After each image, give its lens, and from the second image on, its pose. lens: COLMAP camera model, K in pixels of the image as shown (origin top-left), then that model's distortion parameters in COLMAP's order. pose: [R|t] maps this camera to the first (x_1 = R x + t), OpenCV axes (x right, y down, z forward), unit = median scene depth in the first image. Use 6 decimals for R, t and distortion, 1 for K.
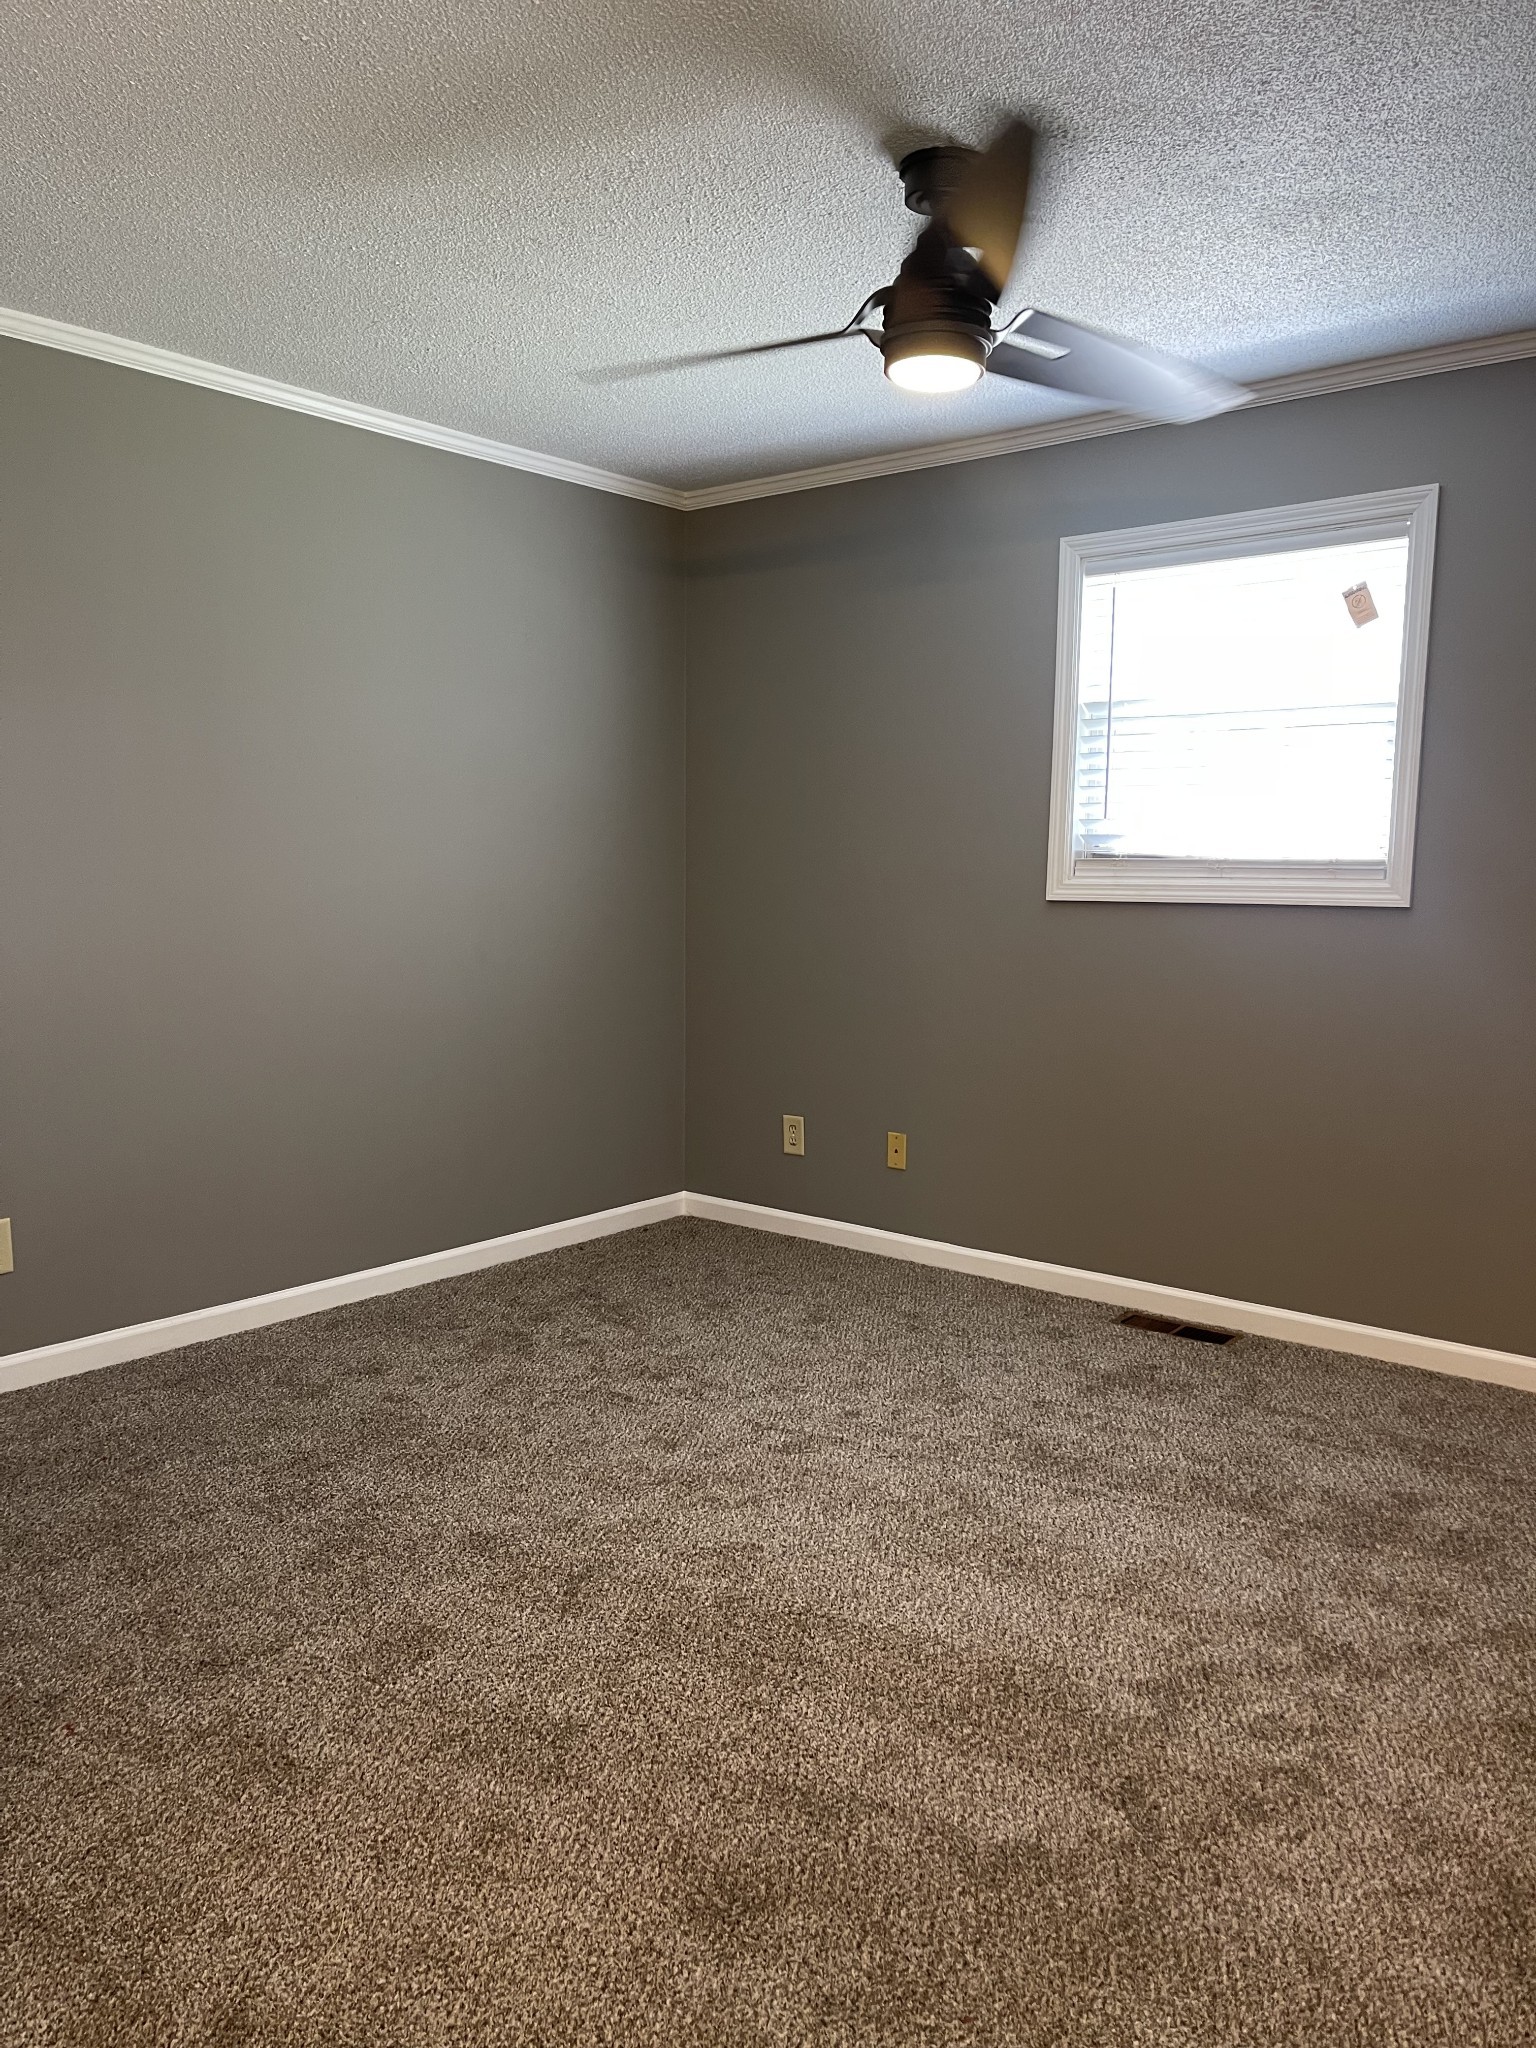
lens RADIAL K [[1554.4, 0, 760.5], [0, 1554.4, 1027.8], [0, 0, 1]] dist [0.061839, -0.093074]
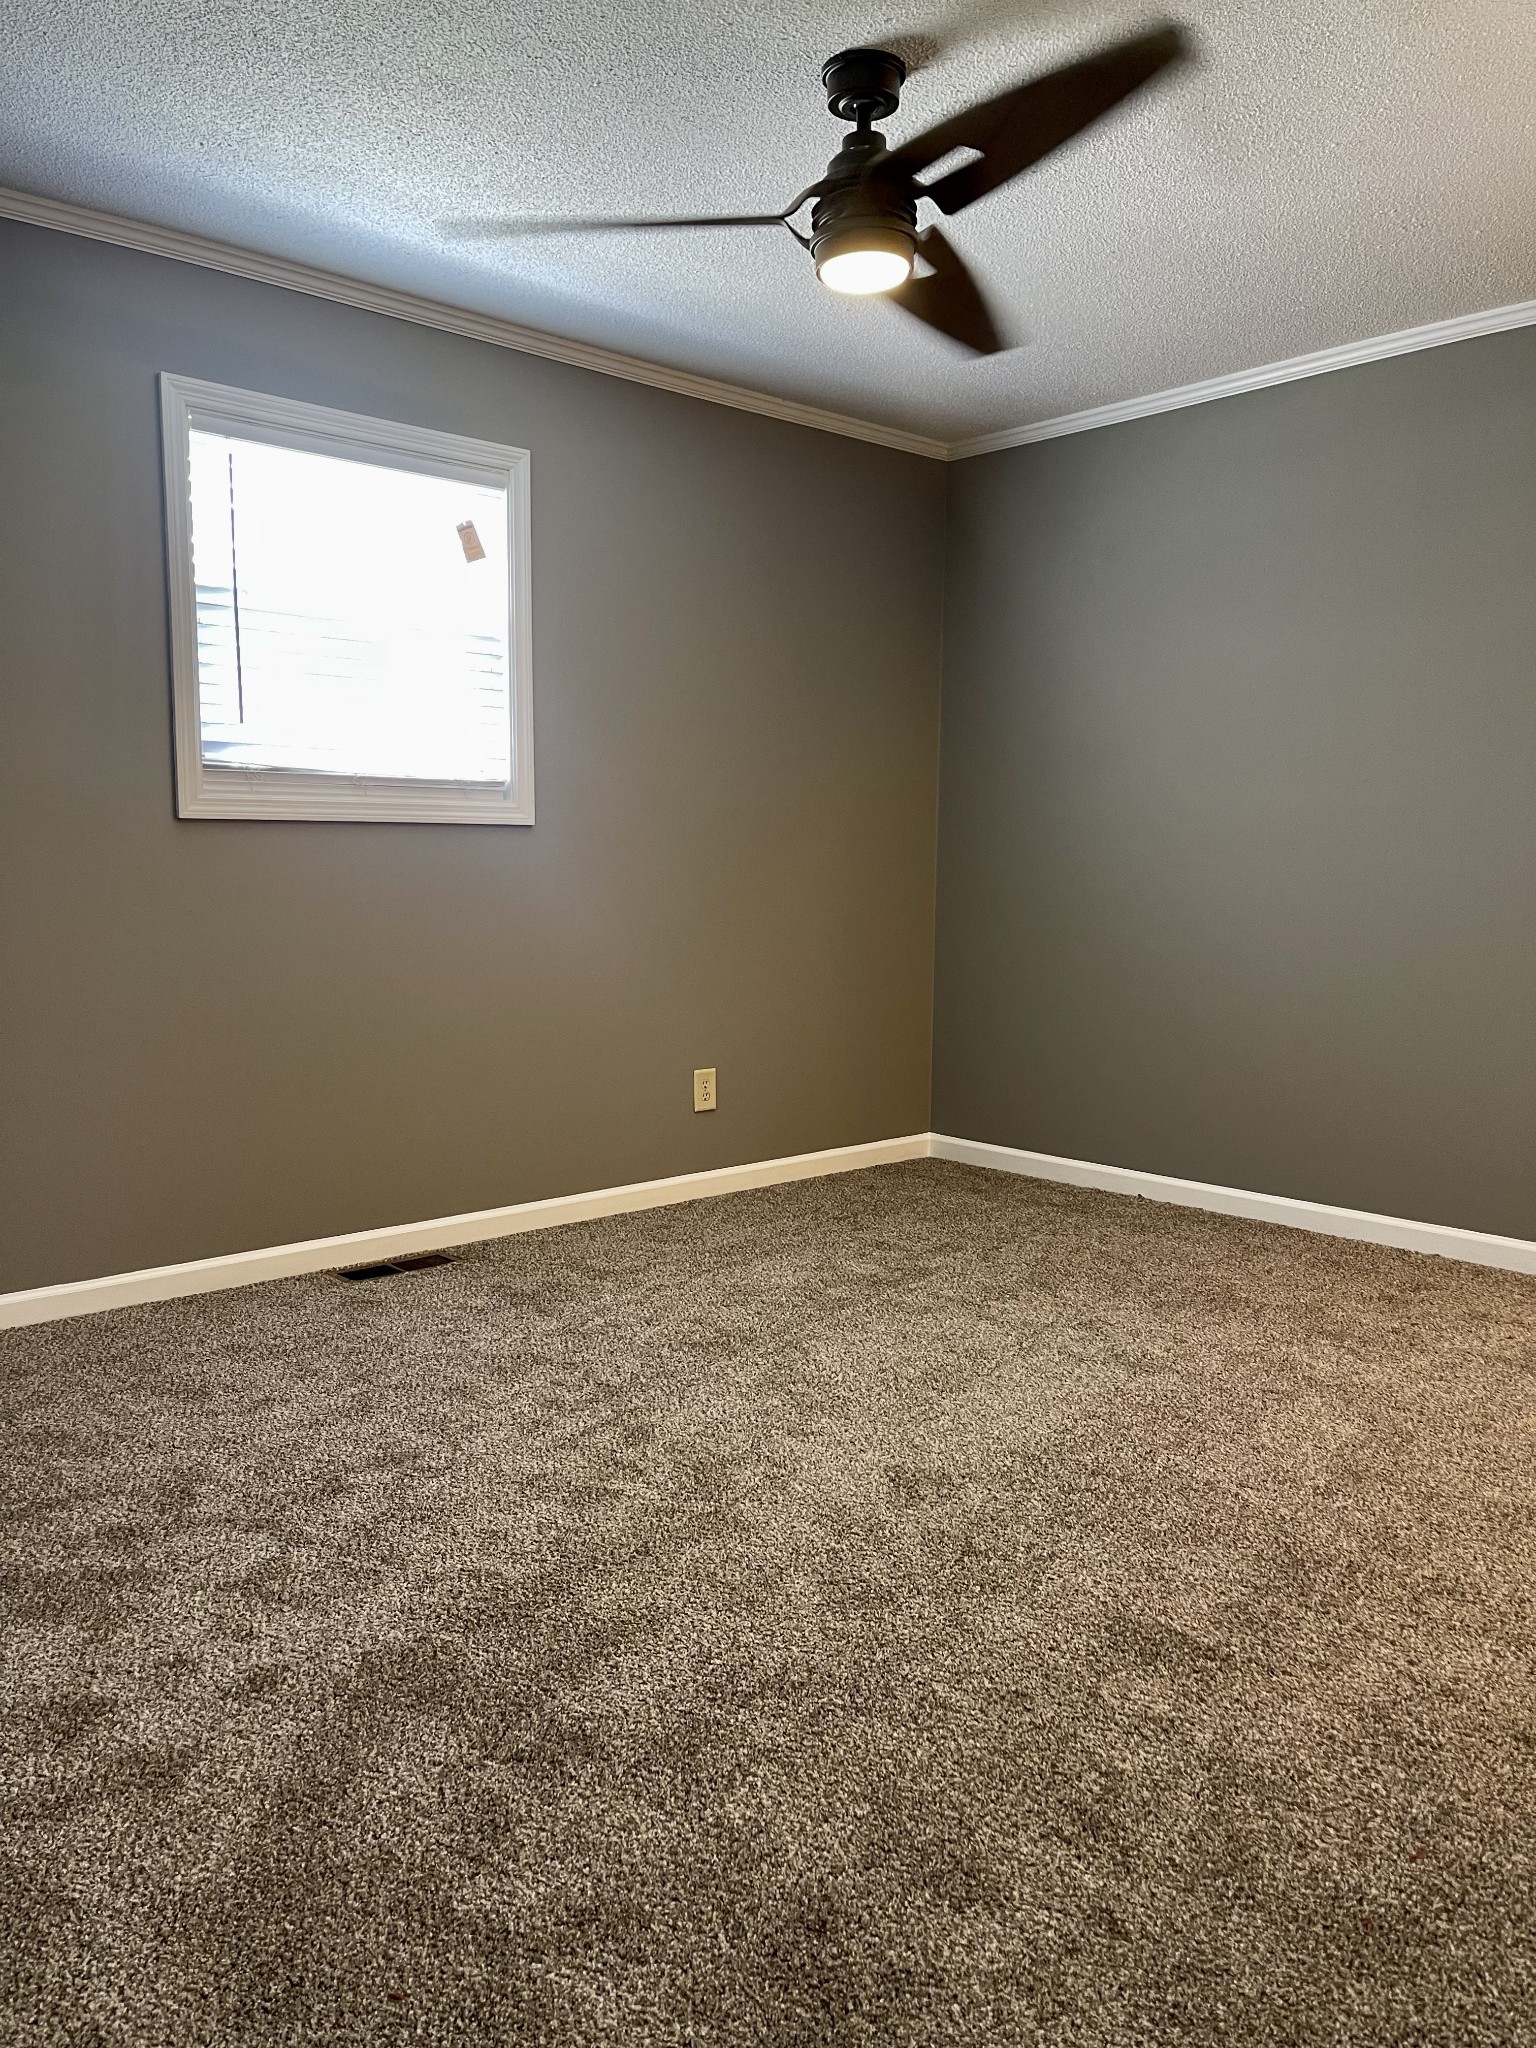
lens RADIAL K [[1554.4, 0, 760.2], [0, 1554.4, 1021.1], [0, 0, 1]] dist [0.061839, -0.093074]
pose [[0.145641, -0.110090, 0.983193, -0.678465], [0.105118, 0.989886, 0.095268, -0.026437], [-0.983737, 0.089477, 0.155740, 0.670136]]
